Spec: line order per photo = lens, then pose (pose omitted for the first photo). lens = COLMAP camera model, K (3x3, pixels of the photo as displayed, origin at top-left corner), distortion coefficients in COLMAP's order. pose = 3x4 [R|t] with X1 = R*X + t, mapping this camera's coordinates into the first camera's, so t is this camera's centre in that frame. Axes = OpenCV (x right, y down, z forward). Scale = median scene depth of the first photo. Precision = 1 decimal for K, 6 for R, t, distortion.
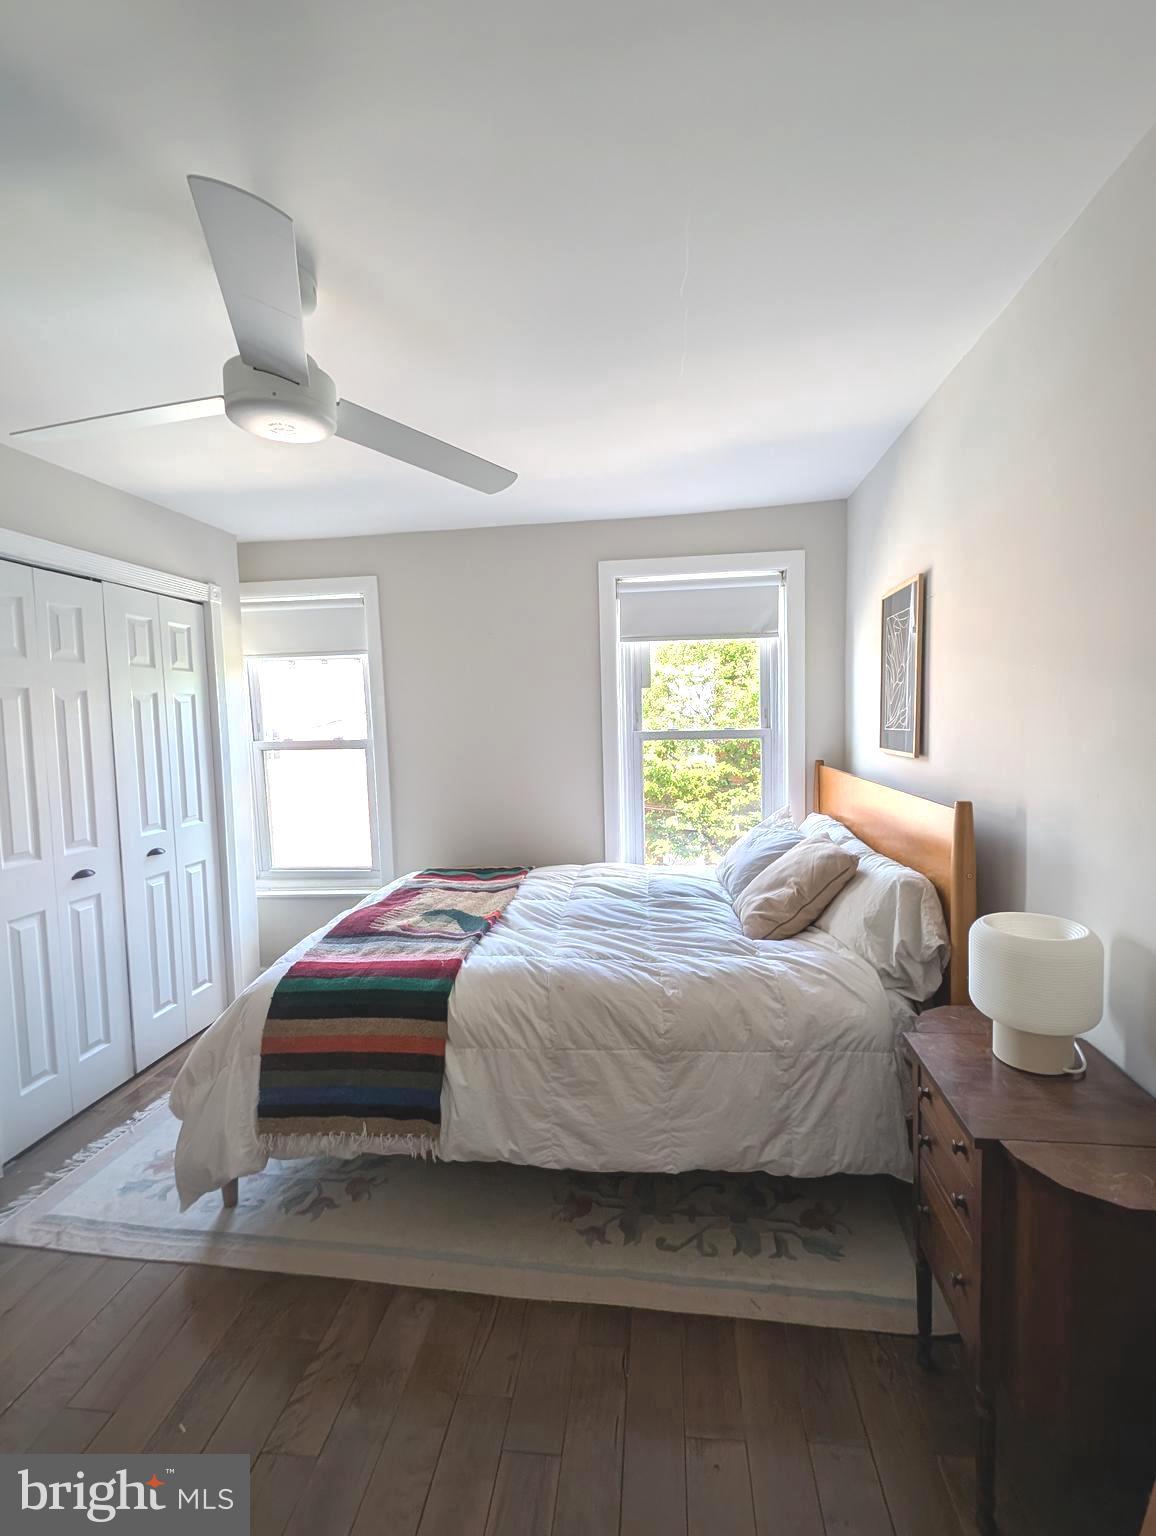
lens RADIAL K [[701.5, 0, 551.8], [0, 701.5, 763.2], [0, 0, 1]] dist [-0.000761, -0.000295]
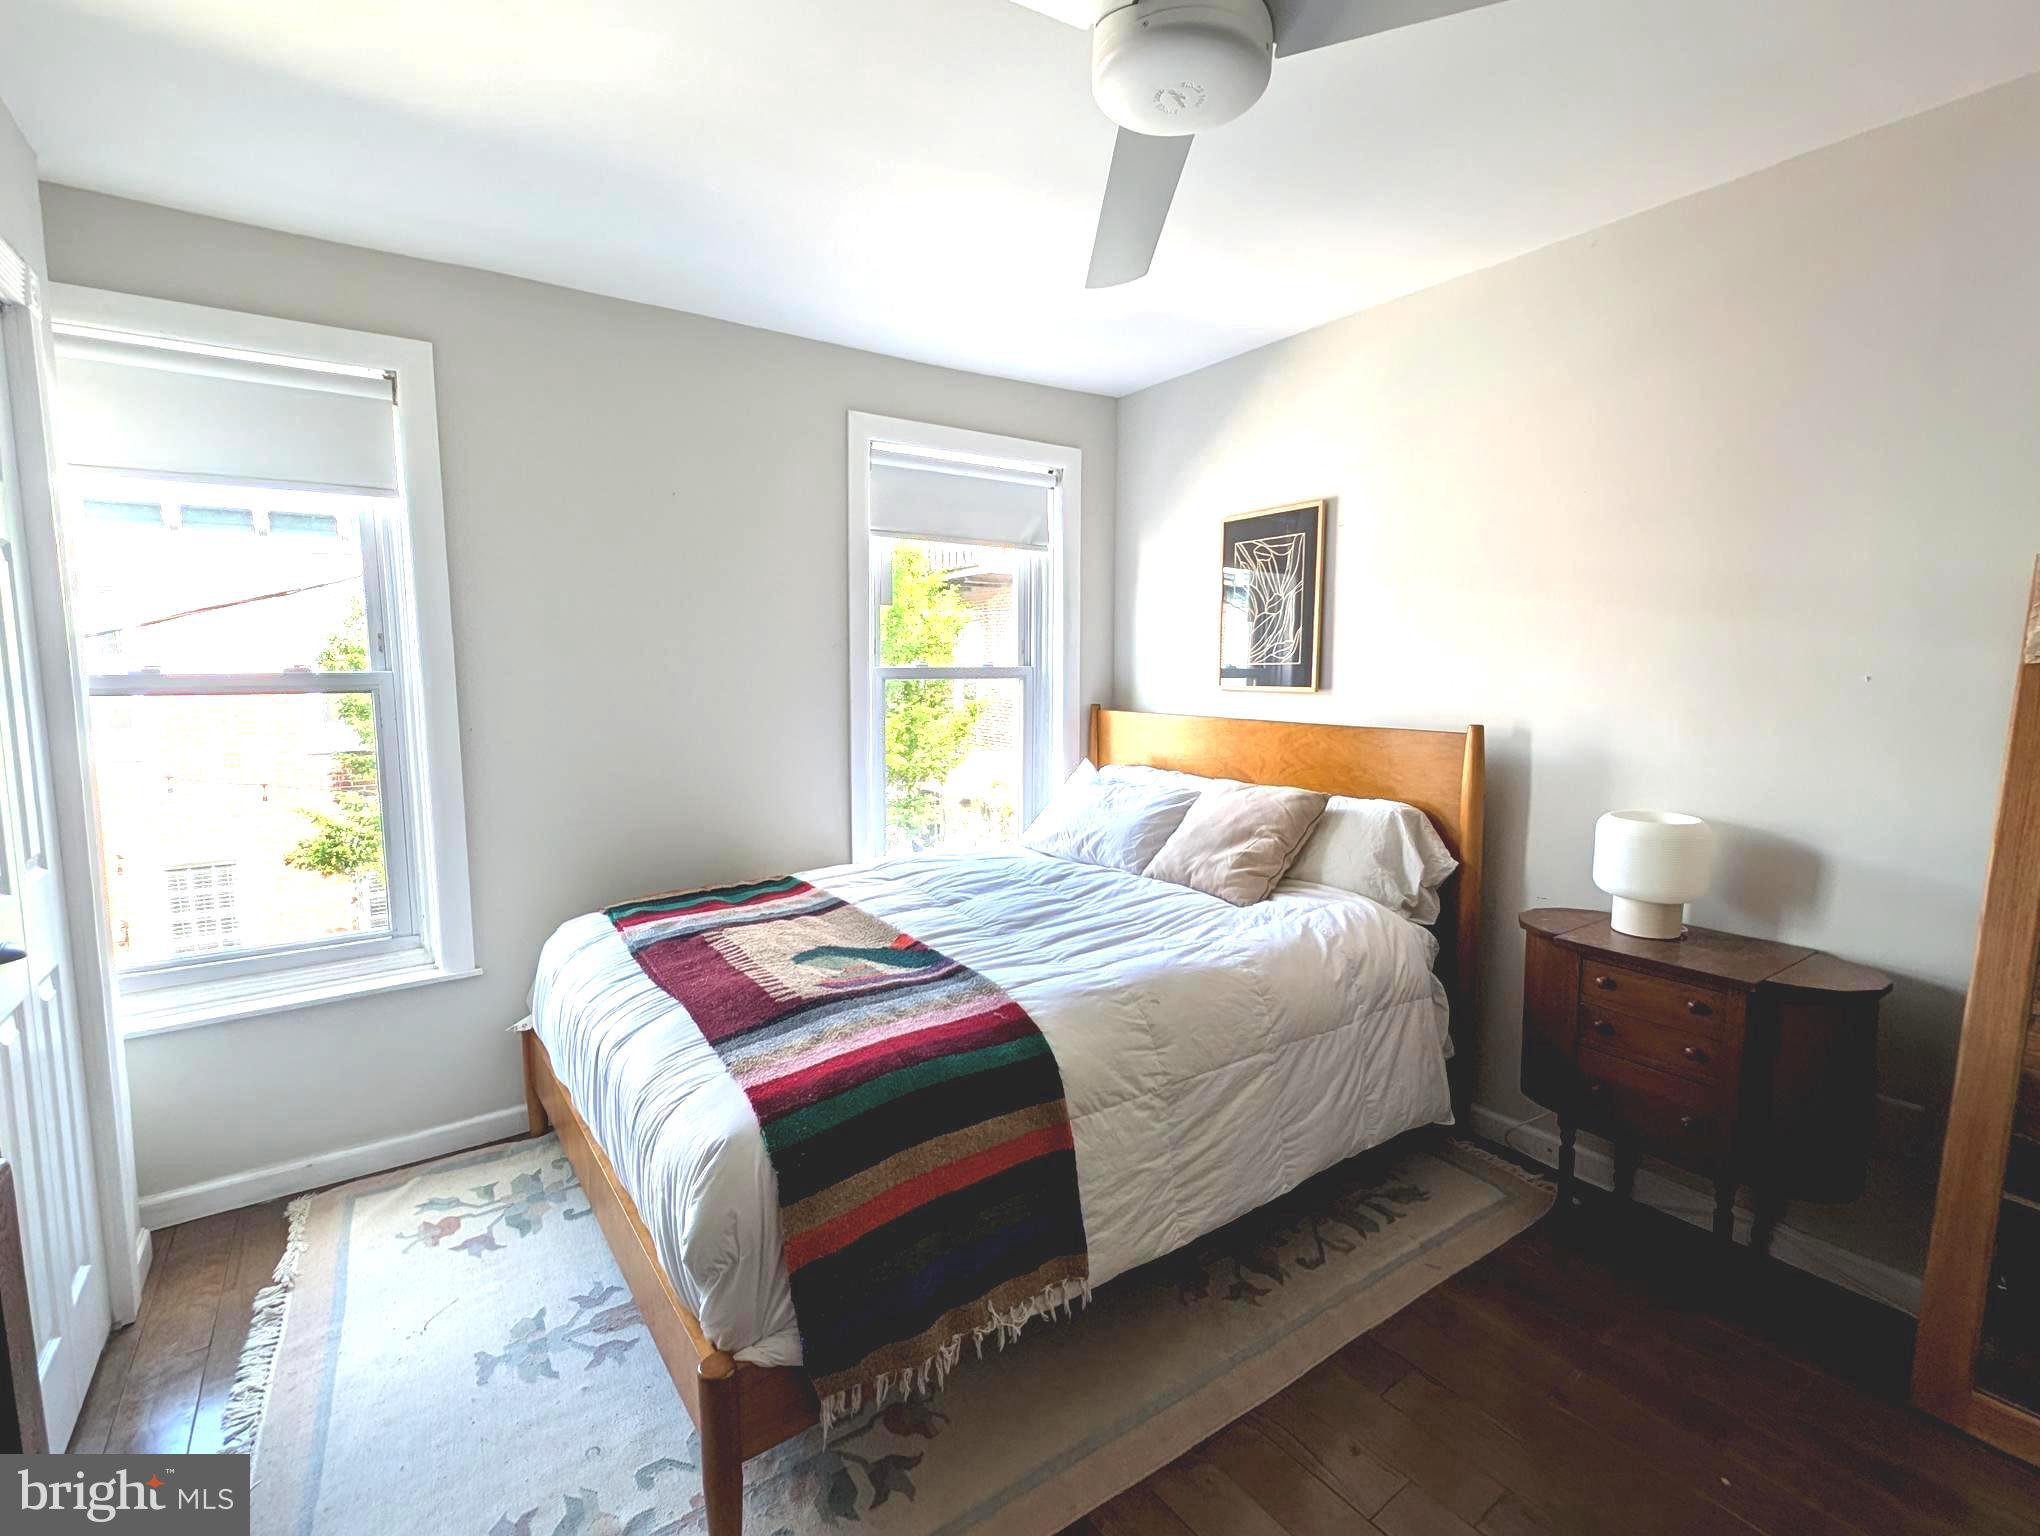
lens RADIAL K [[931.7, 0, 1009.0], [0, 931.7, 750.4], [0, 0, 1]] dist [-0.000761, -0.000295]
pose [[0.721233, -0.044773, 0.691244, -0.553110], [0.027306, 0.998971, 0.036213, 0.012913], [-0.692154, -0.007243, 0.721713, 0.294836]]
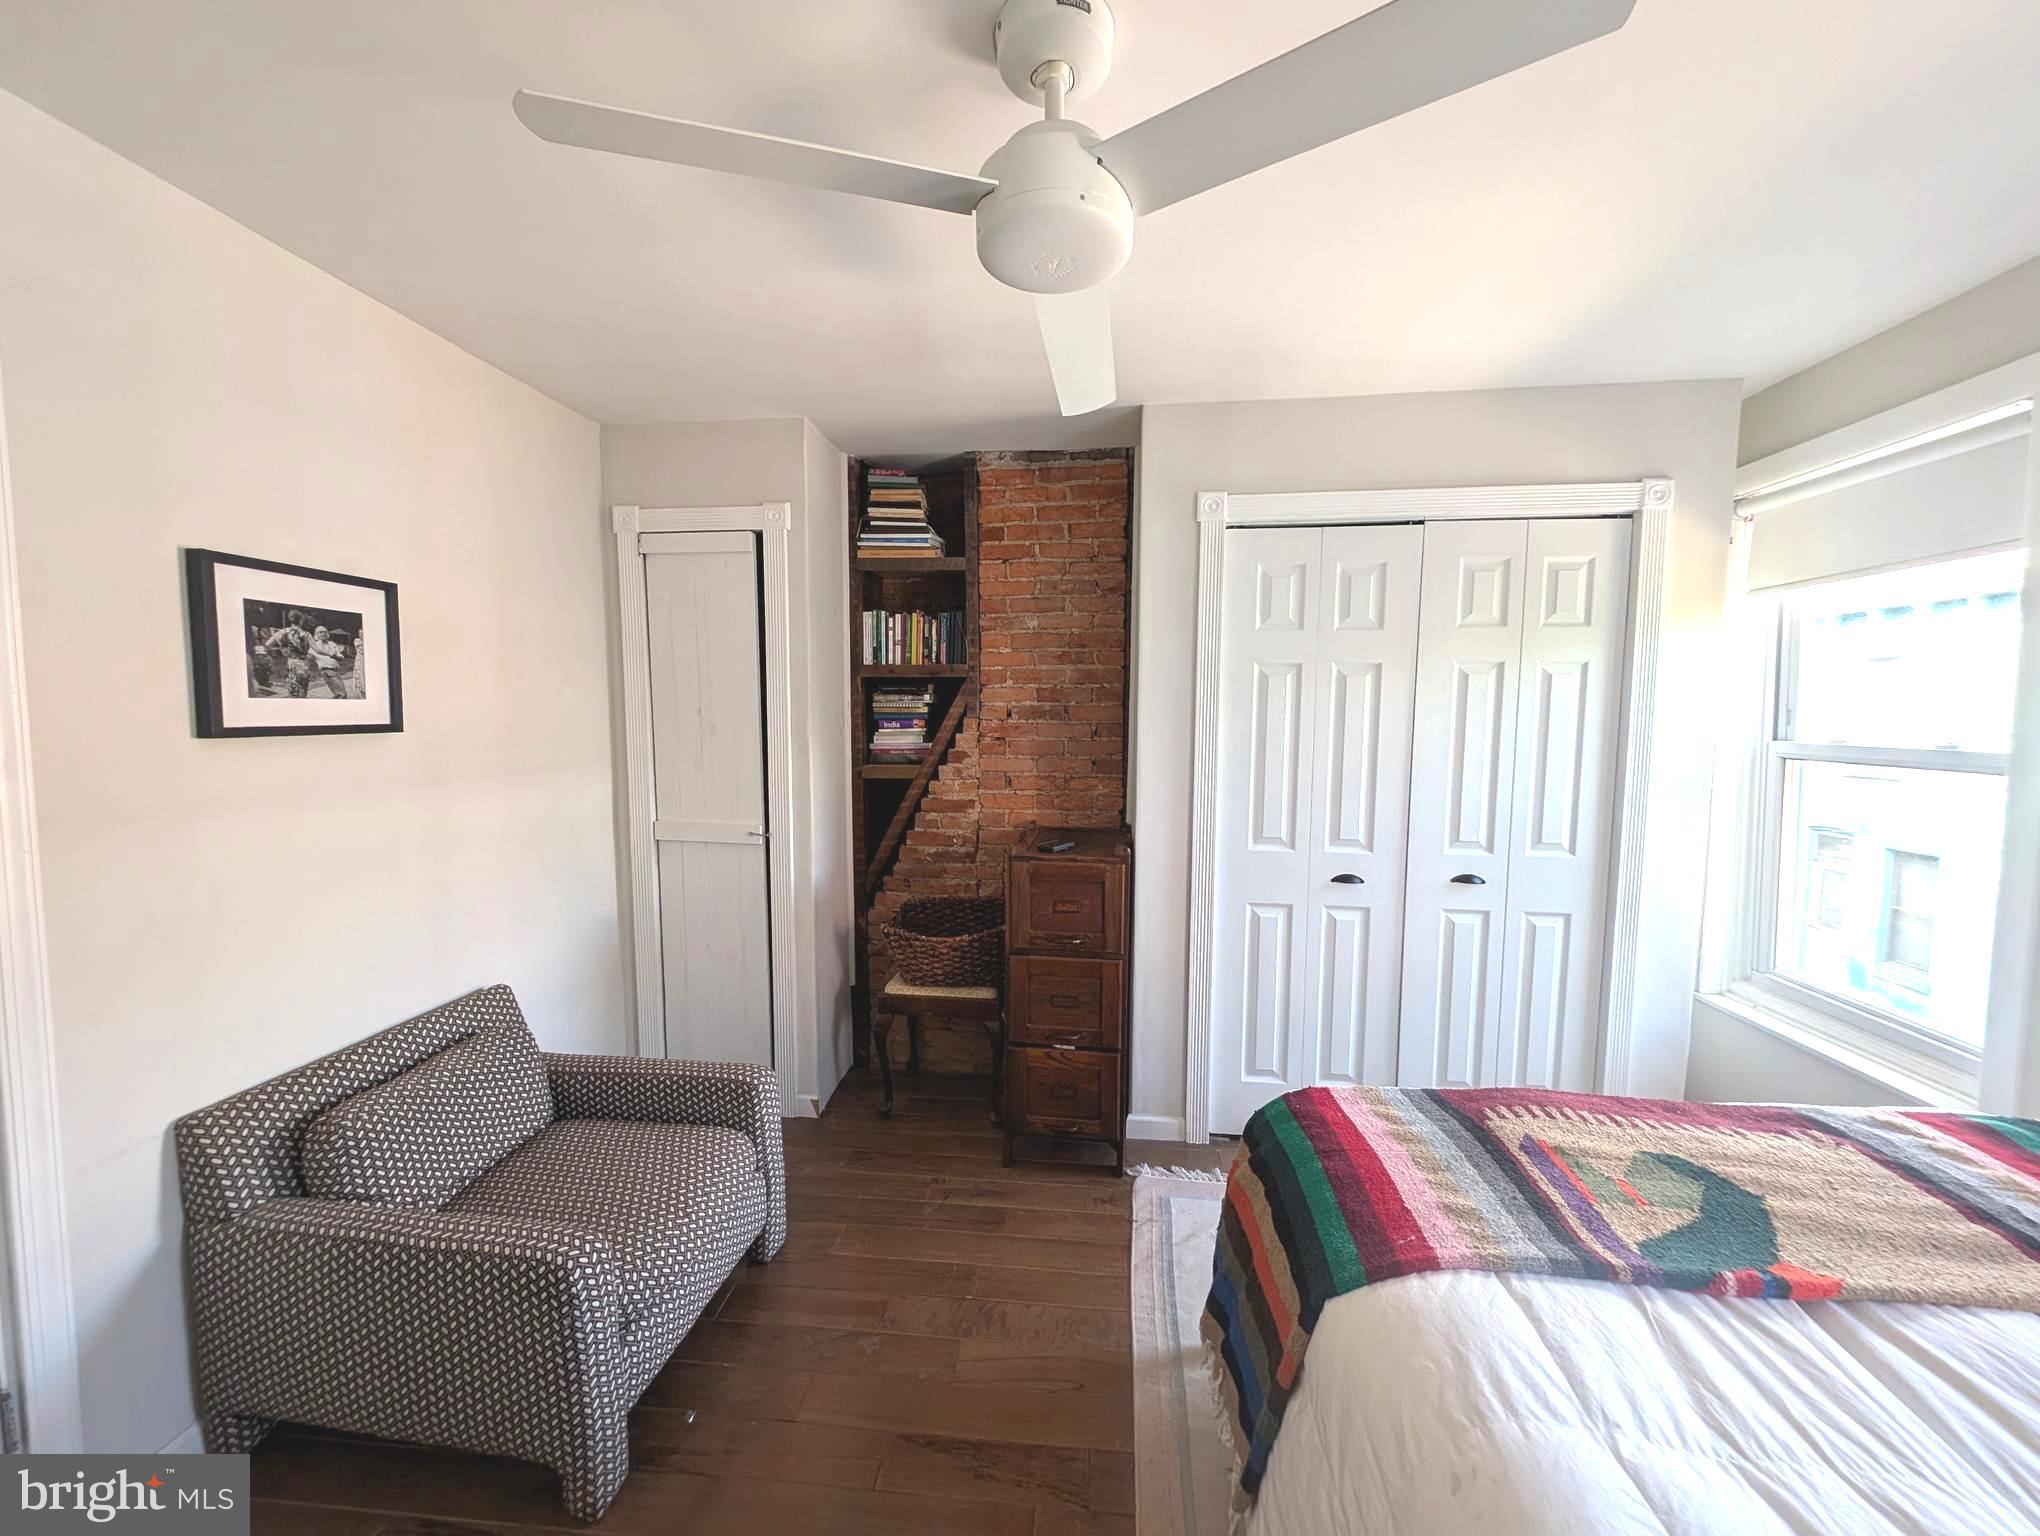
lens RADIAL K [[766.6, 0, 1023.4], [0, 766.6, 761.0], [0, 0, 1]] dist [0.007552, -0.002988]
pose [[0.054242, 0.086729, -0.994754, 0.223845], [-0.072853, 0.993909, 0.082683, -0.032369], [0.995867, 0.067986, 0.060230, 0.535717]]
